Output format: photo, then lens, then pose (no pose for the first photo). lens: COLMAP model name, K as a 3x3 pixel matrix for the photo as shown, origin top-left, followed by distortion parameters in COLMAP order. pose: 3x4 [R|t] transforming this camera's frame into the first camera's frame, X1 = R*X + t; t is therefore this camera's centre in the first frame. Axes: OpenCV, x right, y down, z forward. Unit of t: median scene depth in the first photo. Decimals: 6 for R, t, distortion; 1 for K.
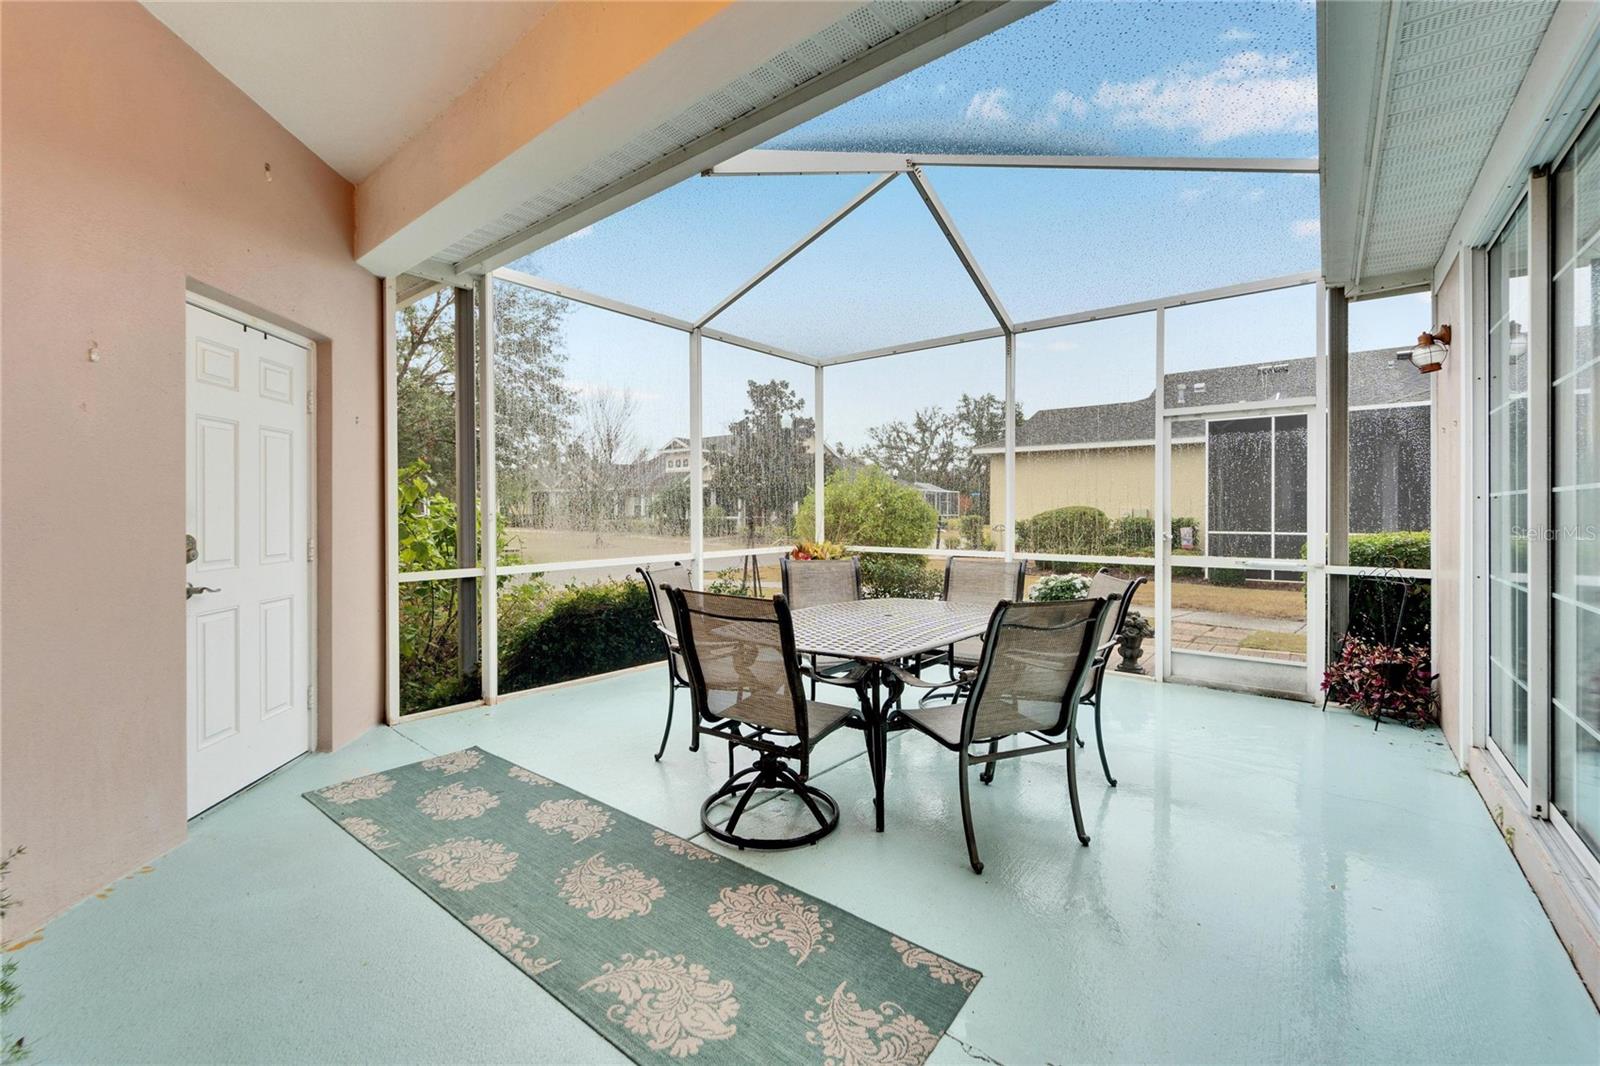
lens RADIAL K [[649.9, 0, 801.8], [0, 649.9, 536.8], [0, 0, 1]] dist [-0.000341, -0.000033]
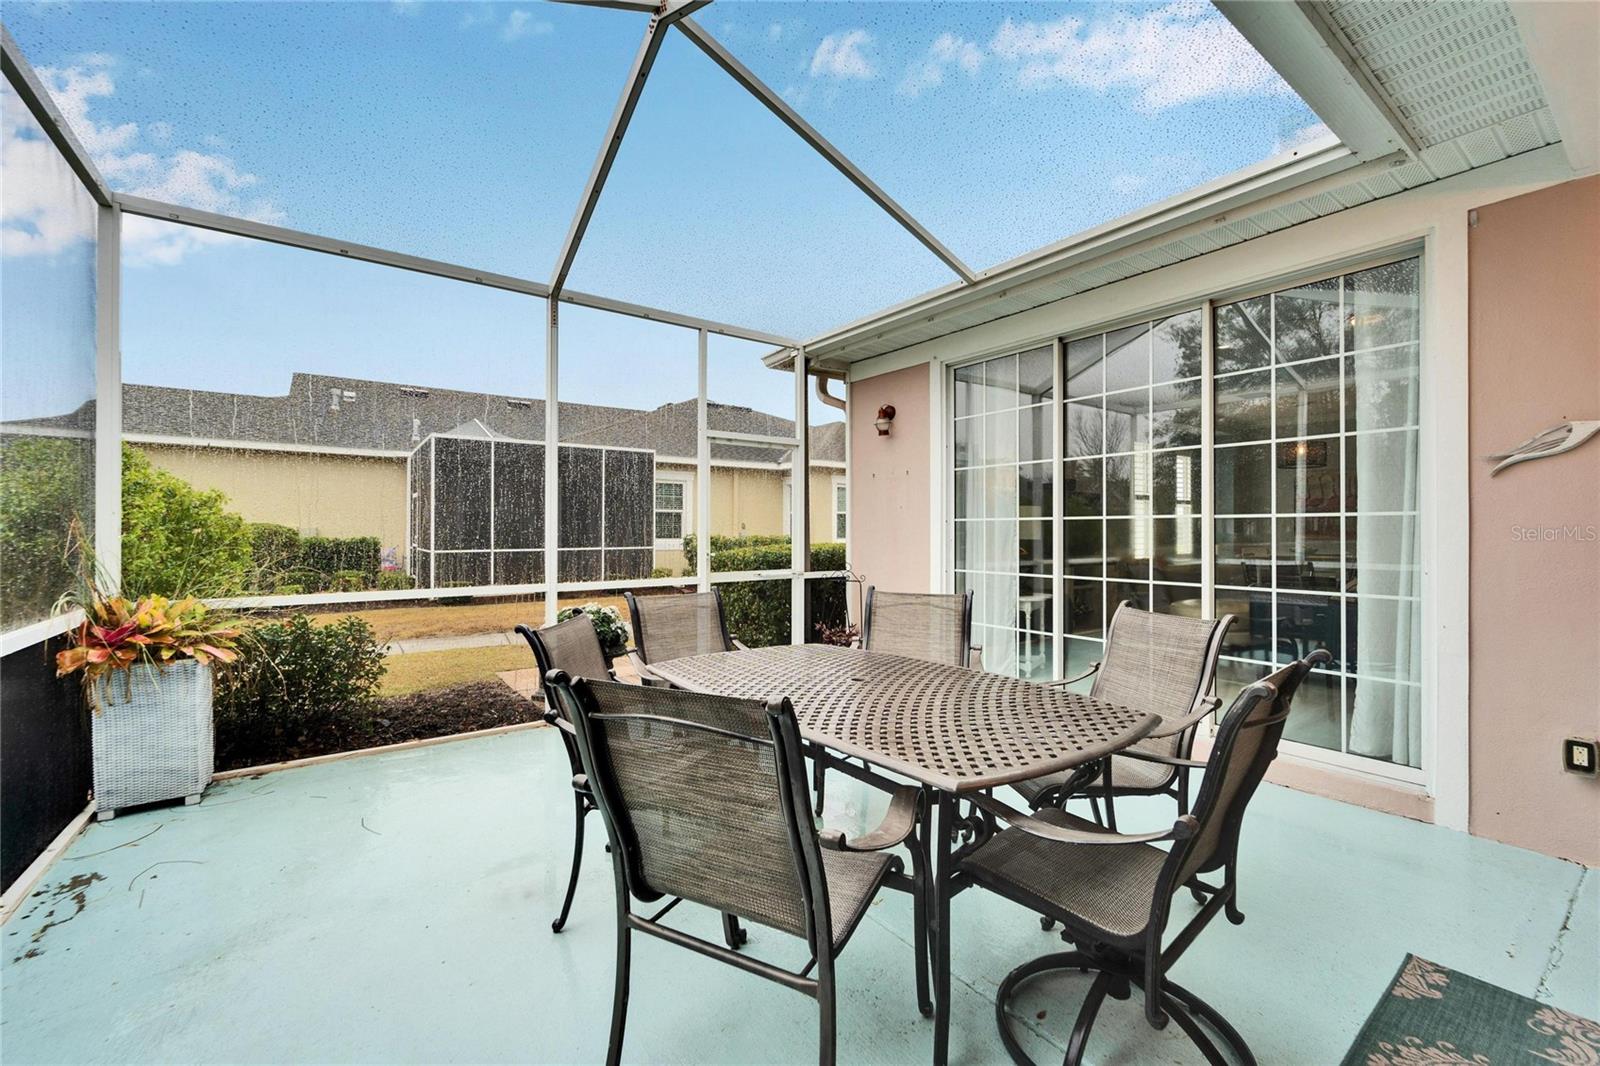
lens RADIAL K [[649.9, 0, 789.6], [0, 649.9, 532.1], [0, 0, 1]] dist [-0.000341, -0.000033]
pose [[0.276650, -0.004491, 0.960960, -0.553268], [0.040658, 0.999148, -0.007035, -0.035464], [-0.960110, 0.041017, 0.276597, 0.873964]]
